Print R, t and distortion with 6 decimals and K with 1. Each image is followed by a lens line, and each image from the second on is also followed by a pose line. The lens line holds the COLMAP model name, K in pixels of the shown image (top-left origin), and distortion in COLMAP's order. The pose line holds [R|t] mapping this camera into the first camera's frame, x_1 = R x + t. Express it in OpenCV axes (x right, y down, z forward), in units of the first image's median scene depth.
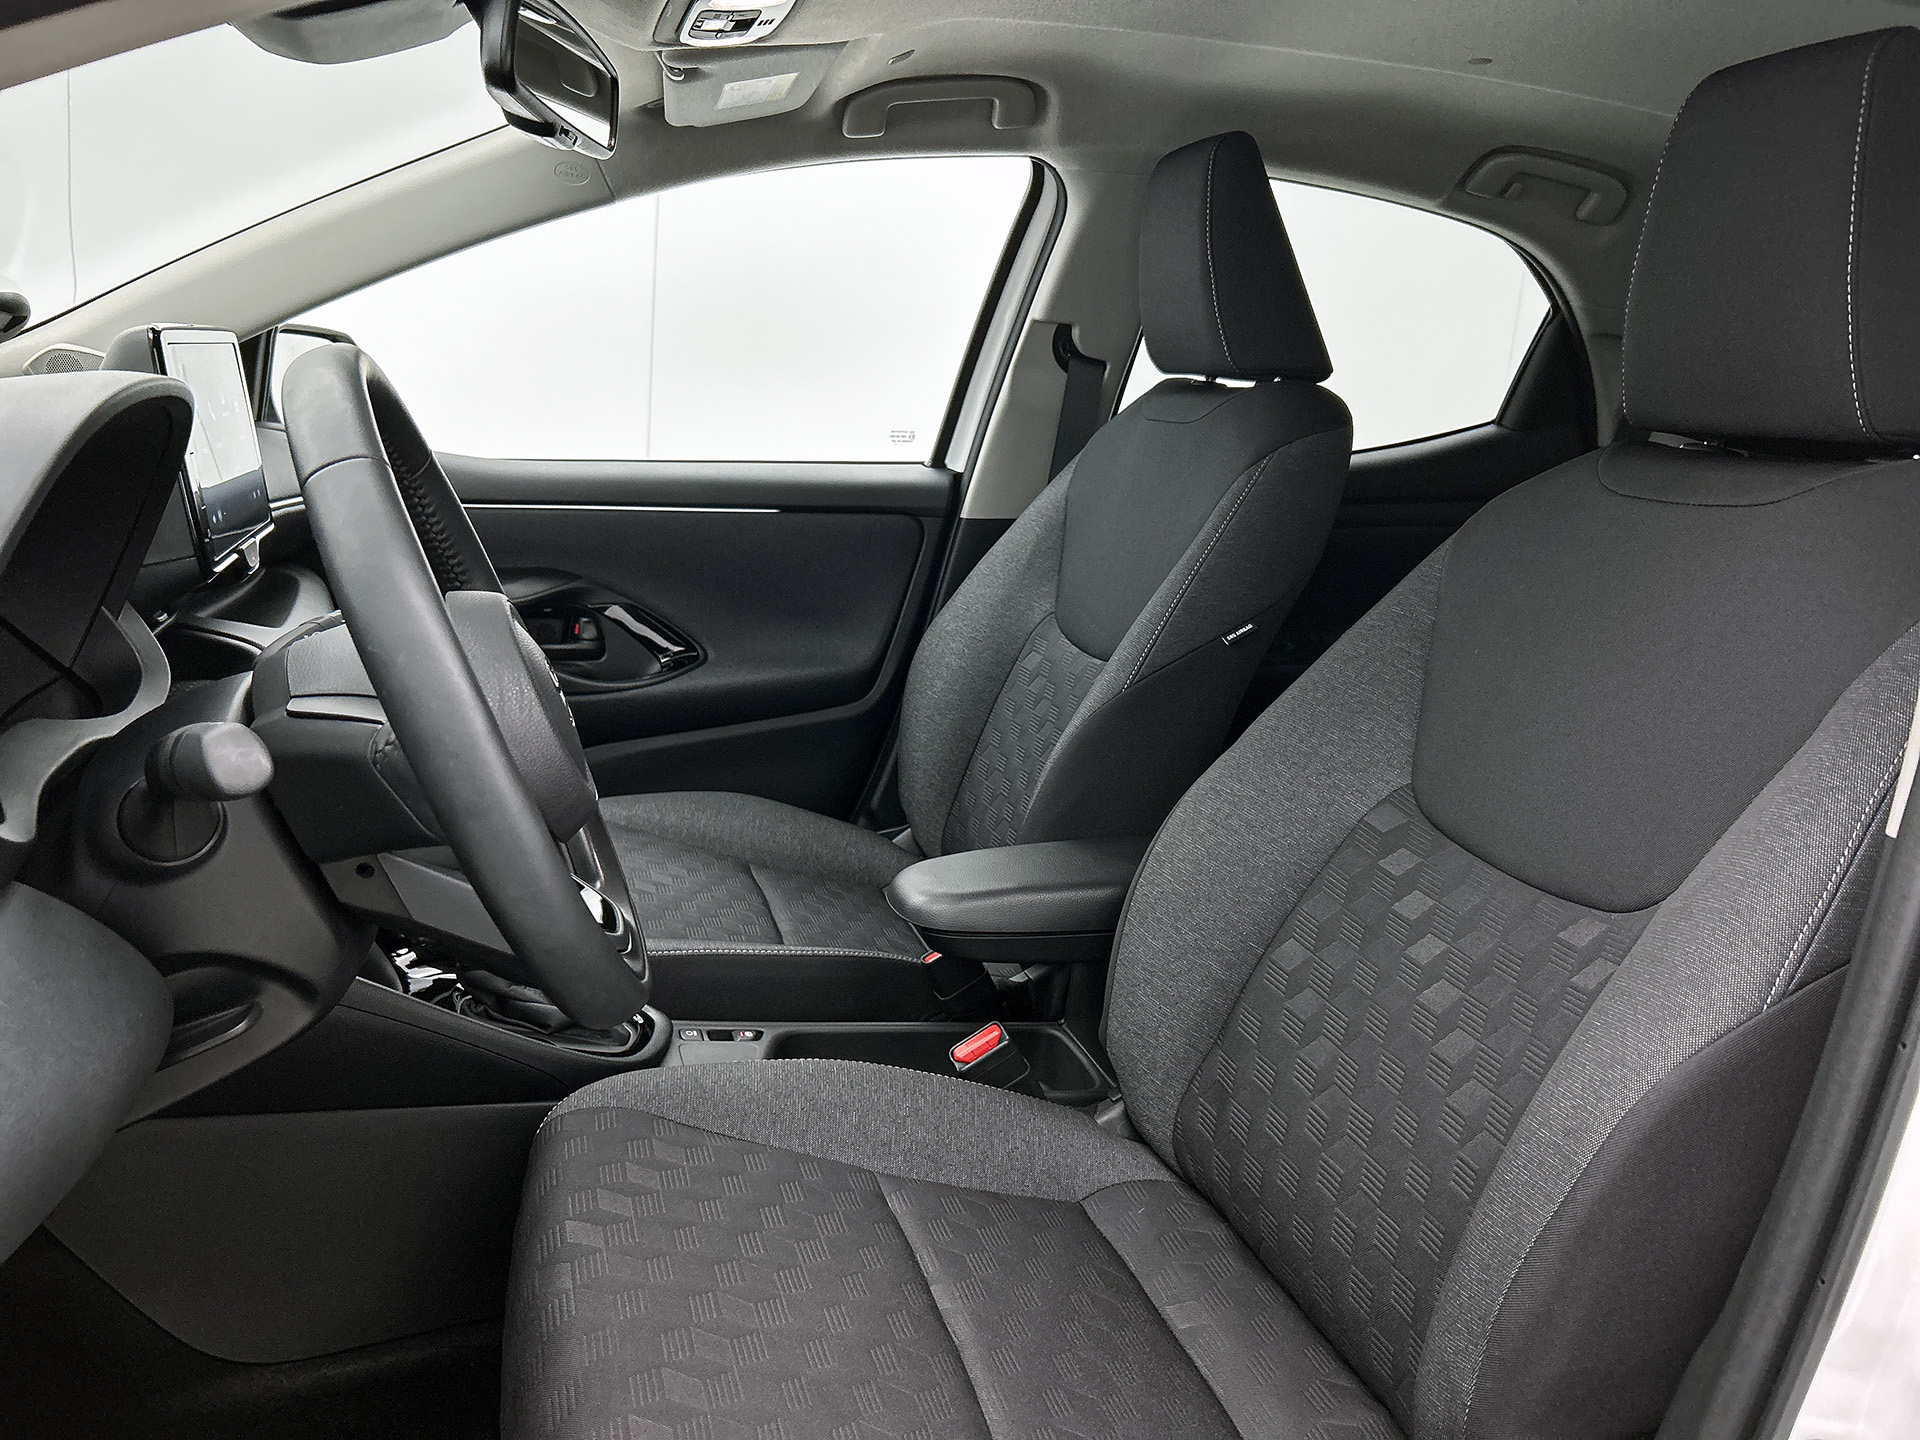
lens RADIAL K [[1485.2, 0, 969.7], [0, 1485.2, 721.1], [0, 0, 1]] dist [0.052301, -0.055674]
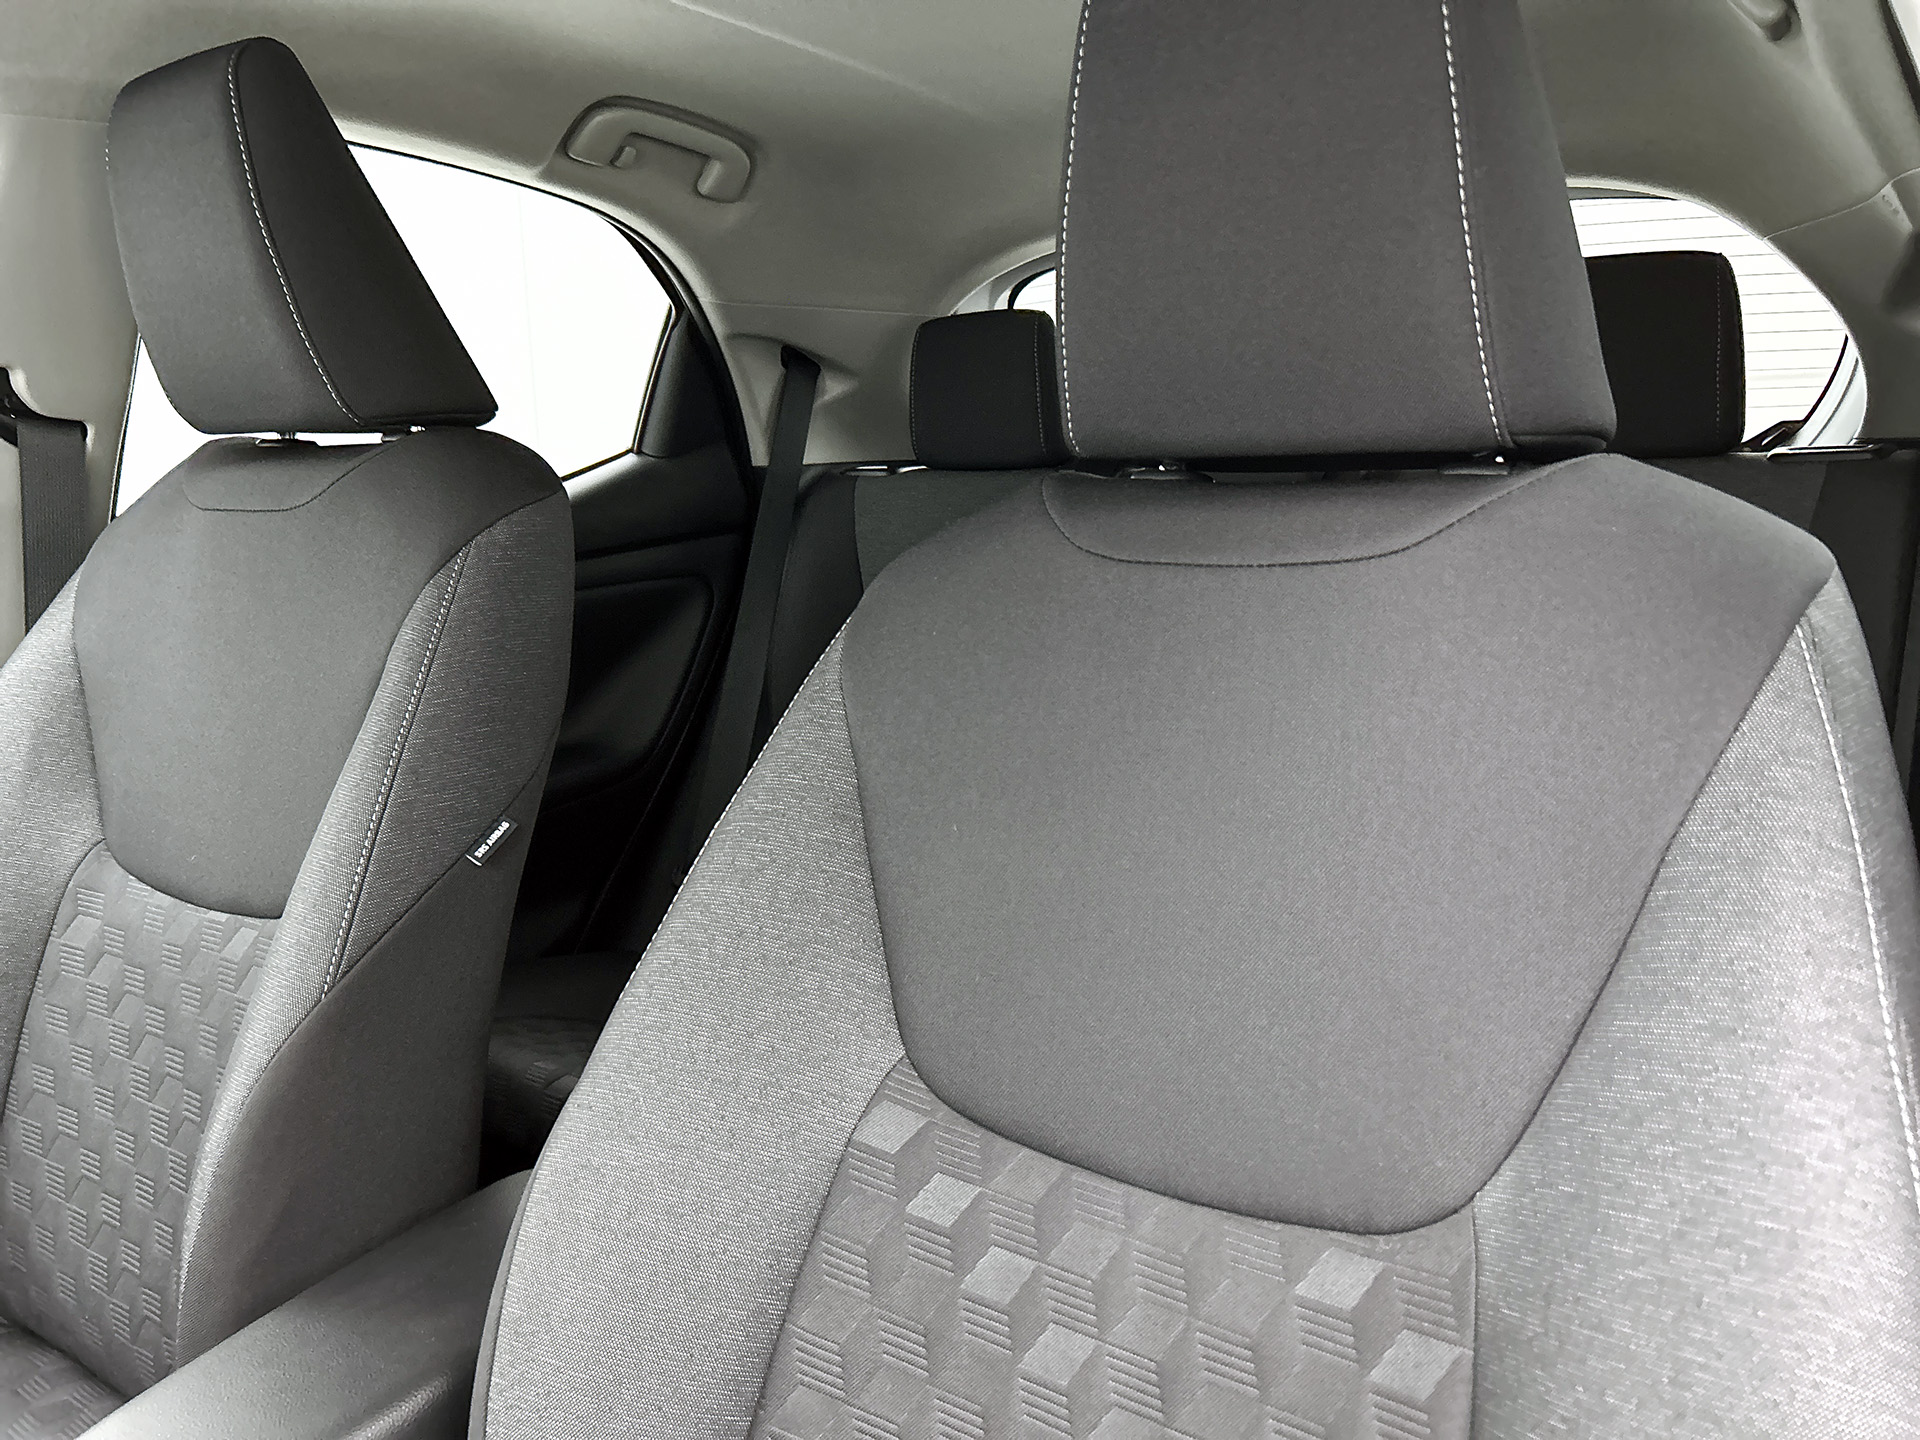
lens RADIAL K [[1485.2, 0, 950.9], [0, 1485.2, 713.7], [0, 0, 1]] dist [0.052301, -0.055674]
pose [[0.791487, -0.211186, 0.573541, -0.009353], [0.219922, 0.973958, 0.055133, -0.083932], [-0.570248, 0.082497, 0.817320, 0.313167]]
